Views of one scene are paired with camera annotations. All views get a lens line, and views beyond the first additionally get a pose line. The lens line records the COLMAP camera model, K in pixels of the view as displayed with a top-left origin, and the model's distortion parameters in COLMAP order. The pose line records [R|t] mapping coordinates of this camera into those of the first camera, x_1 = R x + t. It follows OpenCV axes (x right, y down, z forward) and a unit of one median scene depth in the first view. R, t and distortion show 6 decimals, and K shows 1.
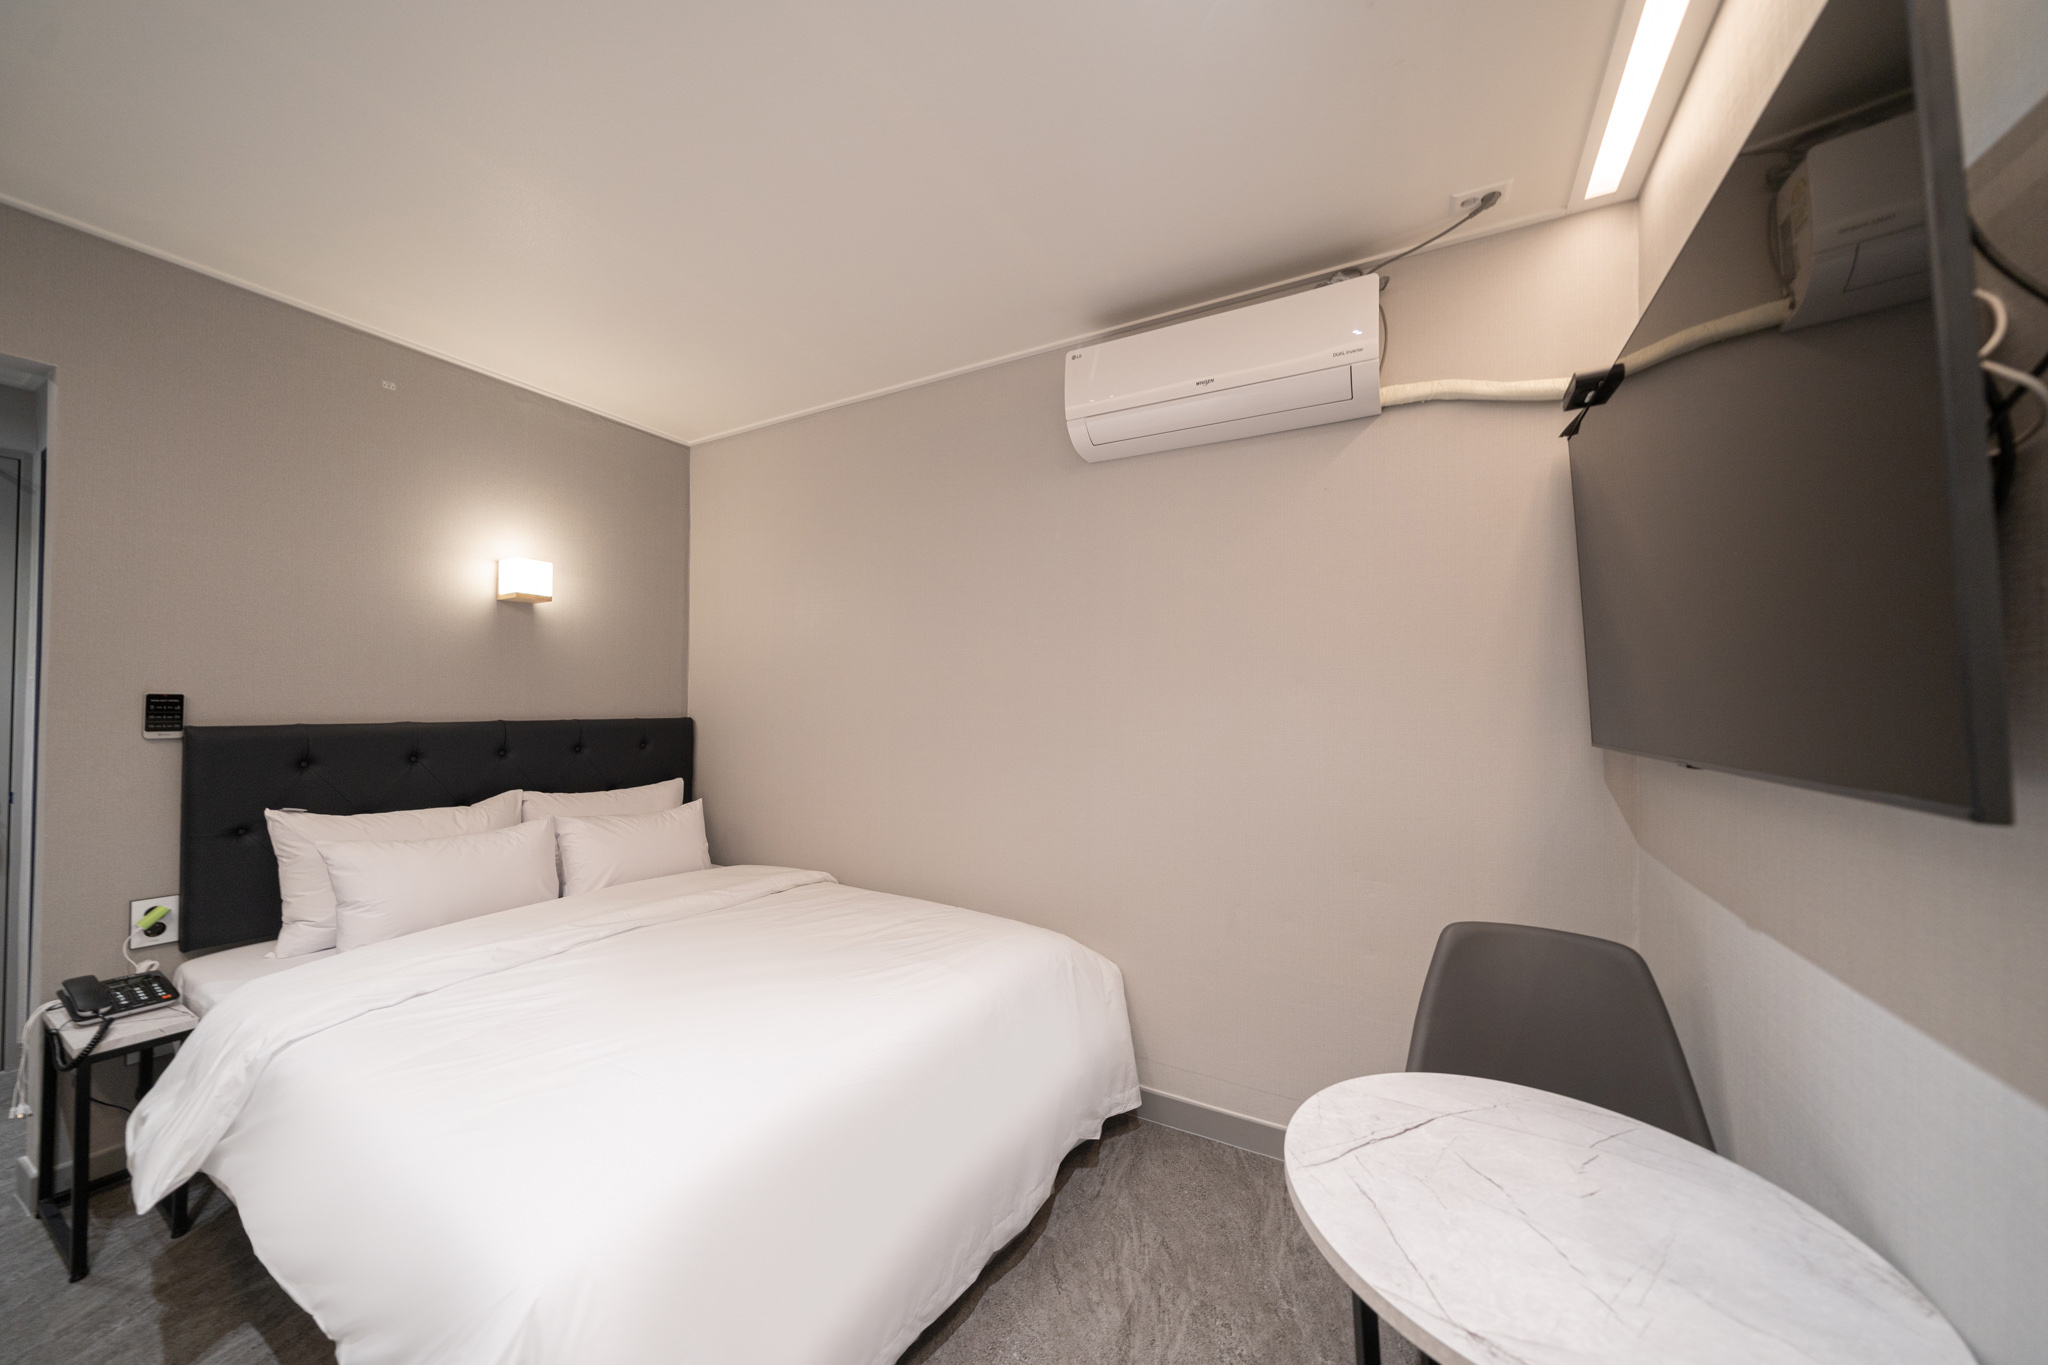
lens RADIAL K [[706.4, 0, 1042.9], [0, 706.4, 682.1], [0, 0, 1]] dist [0.001419, 0.000208]
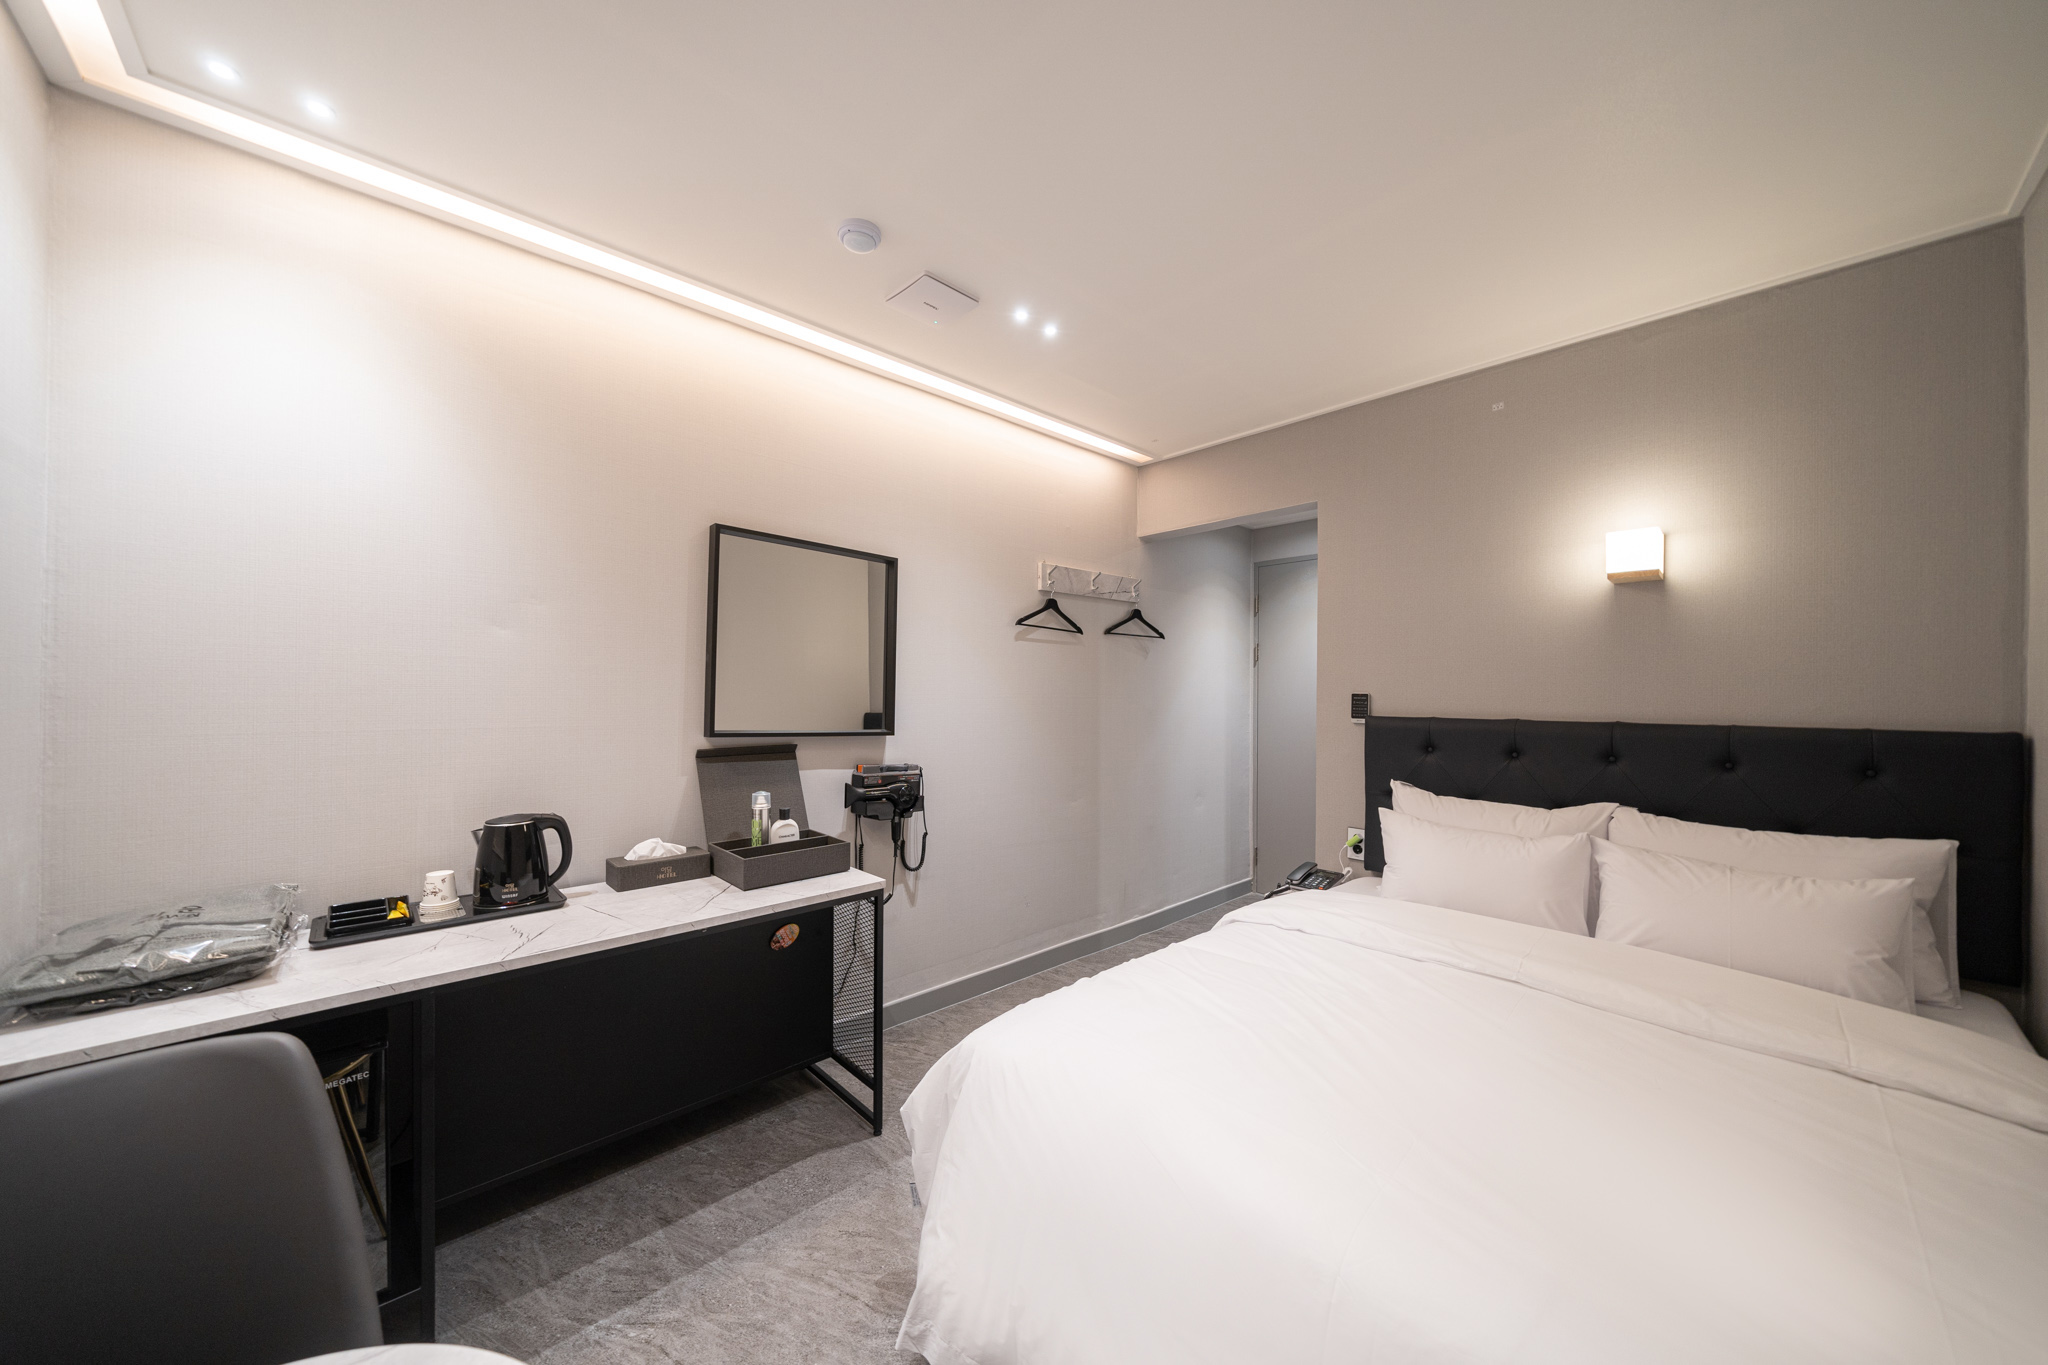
lens RADIAL K [[706.4, 0, 1022.6], [0, 706.4, 685.3], [0, 0, 1]] dist [0.001419, 0.000208]
pose [[-0.318581, -0.020787, -0.947668, 0.318021], [0.015495, 0.999512, -0.027133, 0.023788], [0.947769, -0.023328, -0.318103, 0.643256]]
